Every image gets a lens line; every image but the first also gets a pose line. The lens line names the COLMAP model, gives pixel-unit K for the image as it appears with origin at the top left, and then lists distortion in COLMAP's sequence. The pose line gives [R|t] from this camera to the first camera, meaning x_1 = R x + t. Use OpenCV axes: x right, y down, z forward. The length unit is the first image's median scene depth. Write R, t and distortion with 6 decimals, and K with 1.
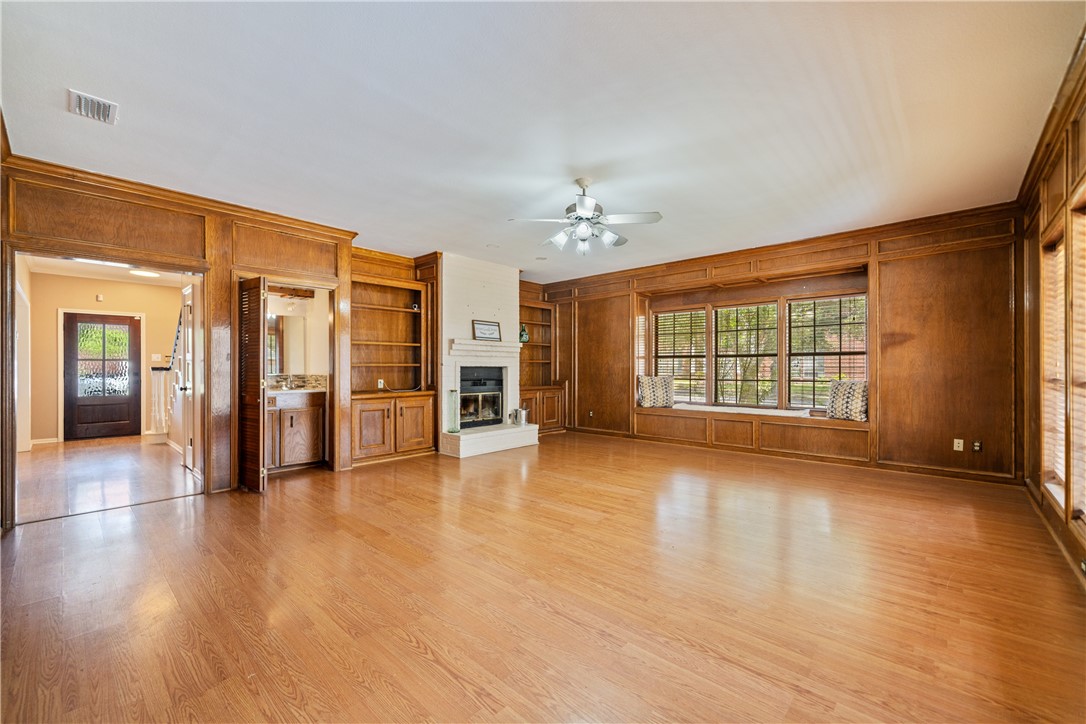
lens RADIAL K [[438.5, 0, 541.8], [0, 438.5, 367.0], [0, 0, 1]] dist [-0.001125, -0.000666]
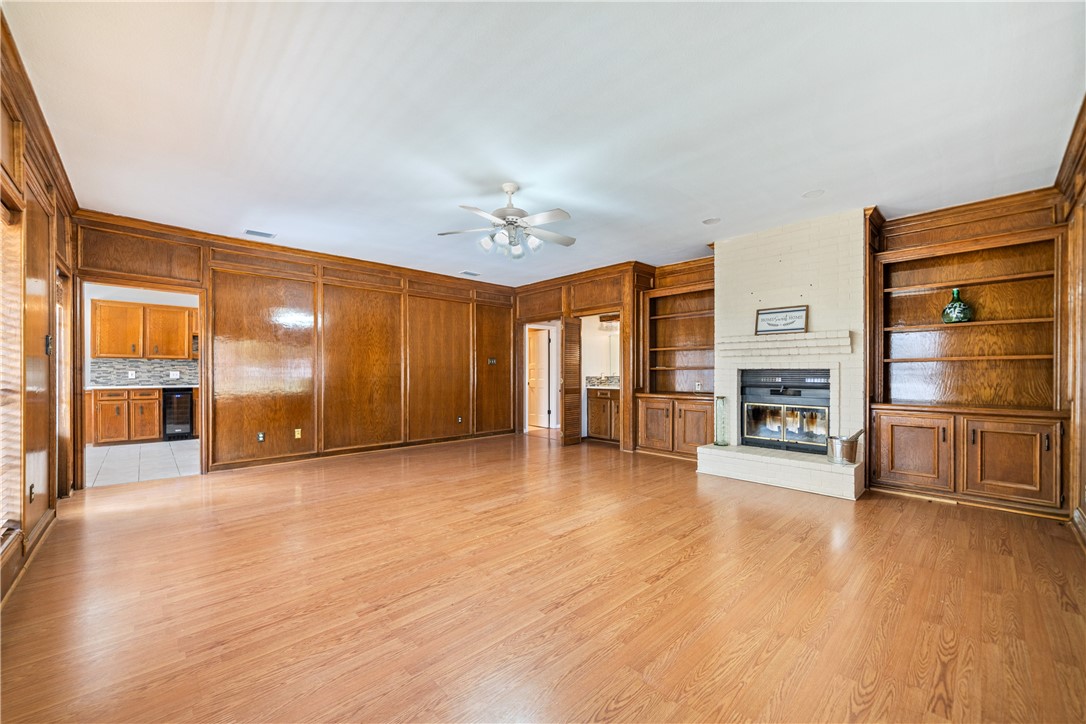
lens RADIAL K [[414.0, 0, 535.8], [0, 414.0, 370.1], [0, 0, 1]] dist [-0.001364, -0.000083]
pose [[-0.064880, -0.000106, -0.997893, 0.693930], [0.003452, 0.999994, -0.000331, -0.000871], [0.997887, -0.003466, -0.064880, 0.741992]]
